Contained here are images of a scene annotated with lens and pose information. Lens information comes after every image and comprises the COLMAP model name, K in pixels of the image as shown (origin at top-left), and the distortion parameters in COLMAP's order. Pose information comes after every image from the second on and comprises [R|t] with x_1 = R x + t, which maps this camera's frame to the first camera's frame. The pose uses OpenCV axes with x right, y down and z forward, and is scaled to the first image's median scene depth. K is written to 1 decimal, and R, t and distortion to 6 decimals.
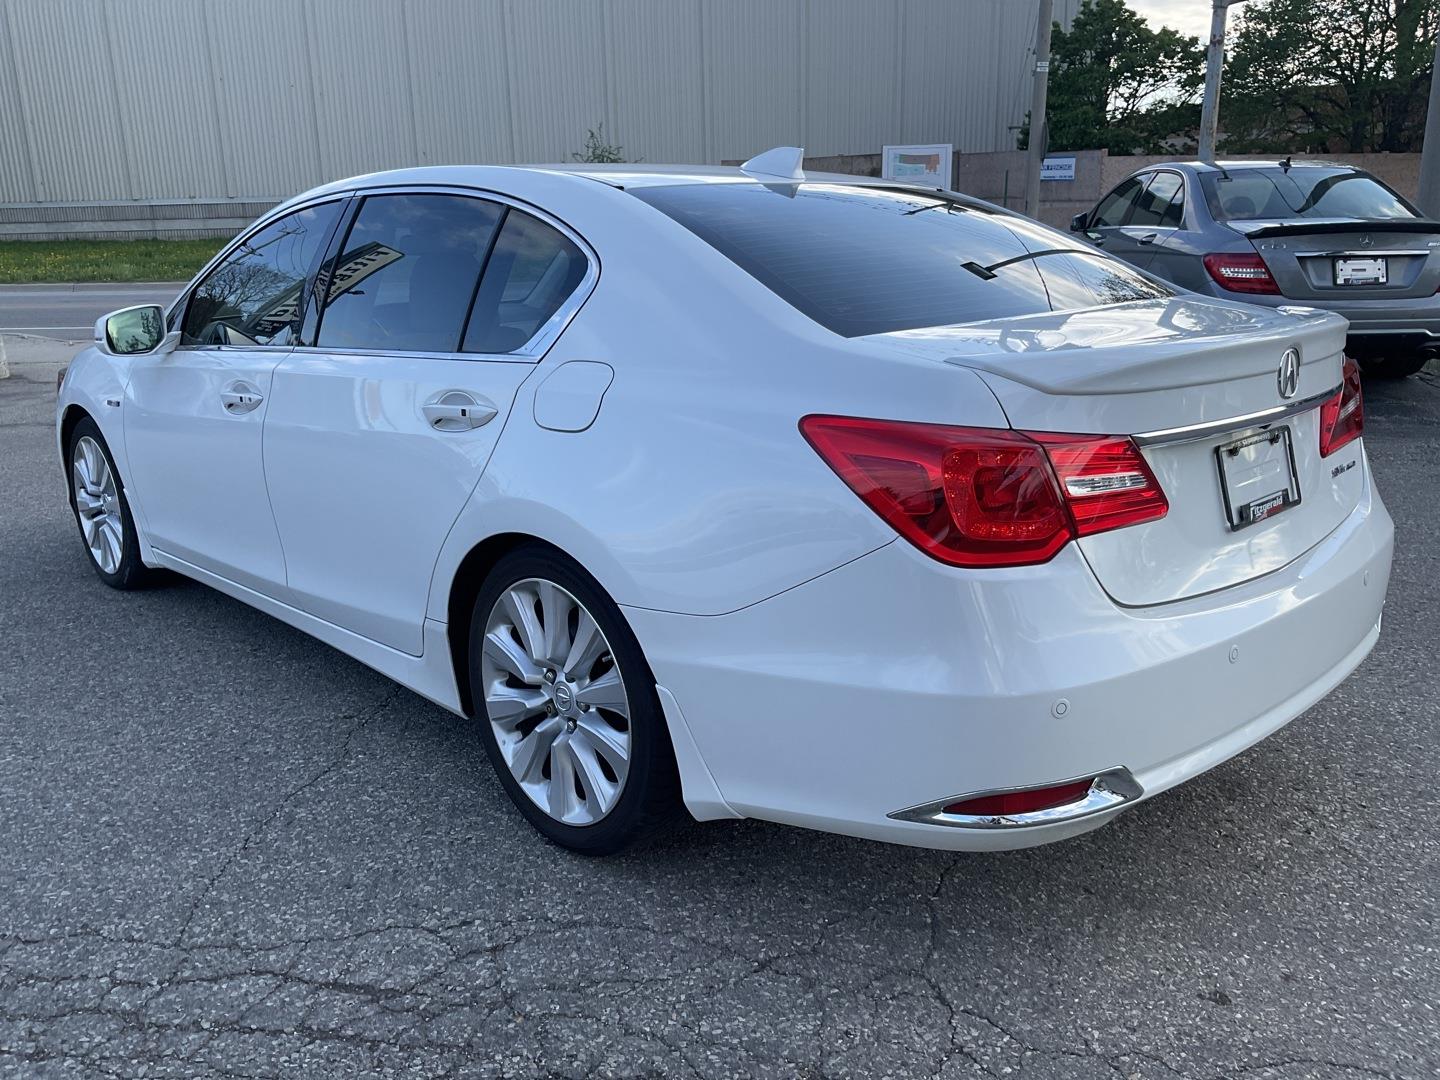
lens RADIAL K [[1189.3, 0, 720.0], [0, 1189.3, 540.0], [0, 0, 1]] dist [0.012809, -0.010718]
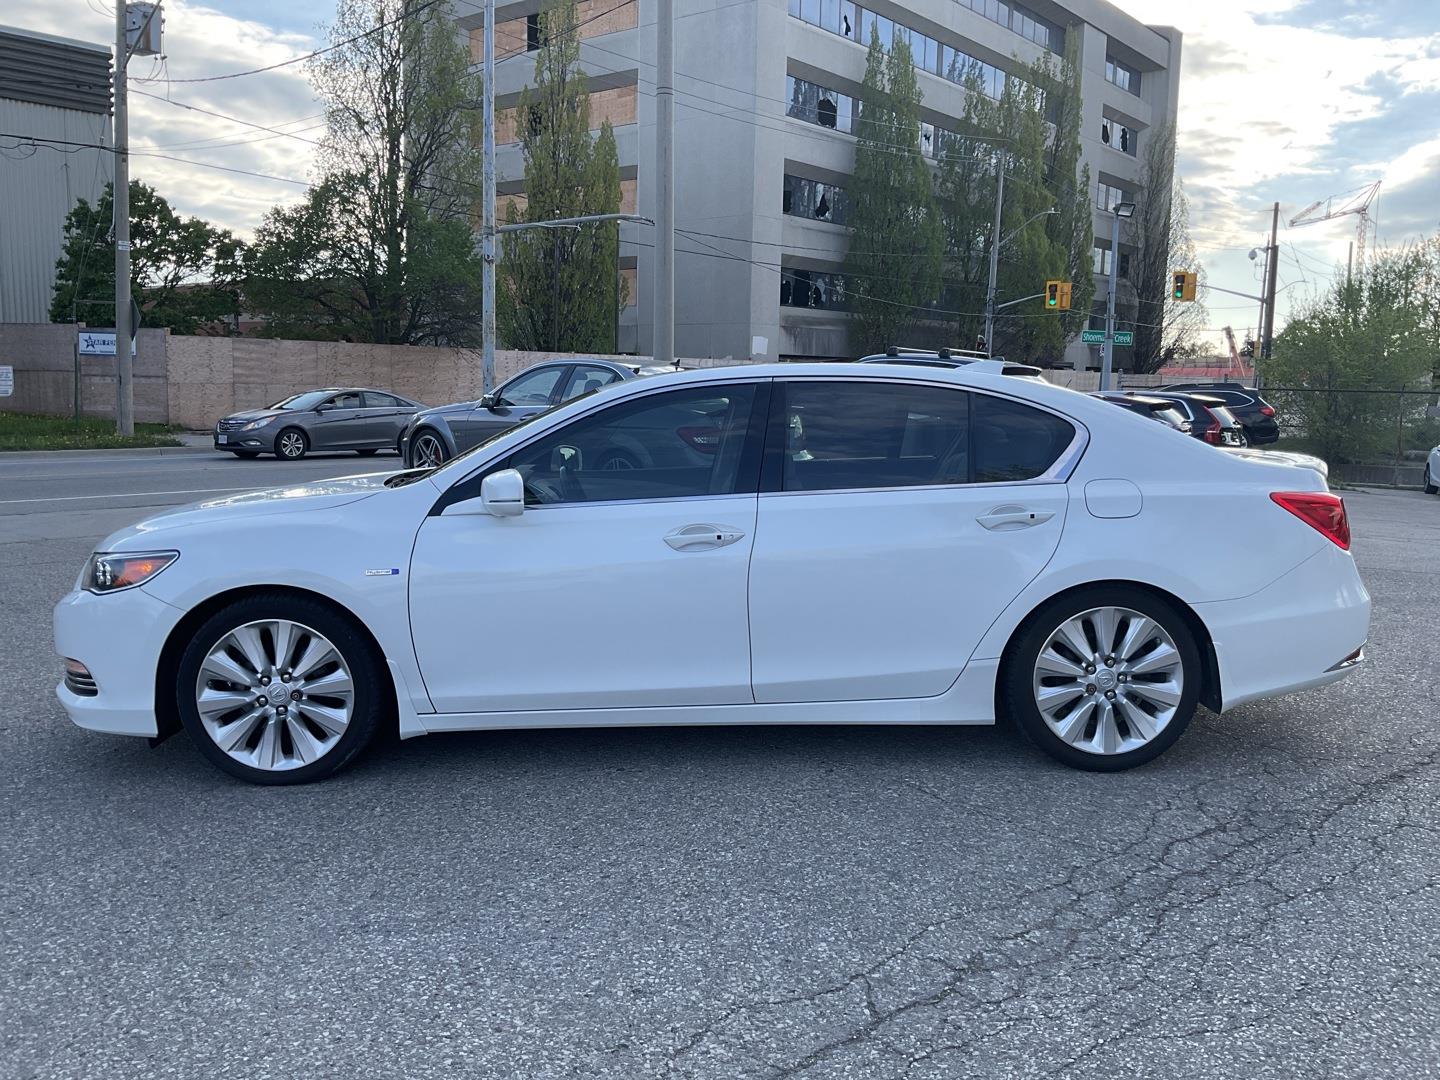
lens RADIAL K [[1189.3, 0, 720.0], [0, 1189.3, 540.0], [0, 0, 1]] dist [0.012809, -0.010718]
pose [[0.645010, -0.063795, 0.761506, -1.642643], [0.170407, 0.983424, -0.061951, -0.045325], [-0.744932, 0.169725, 0.645190, 0.266942]]
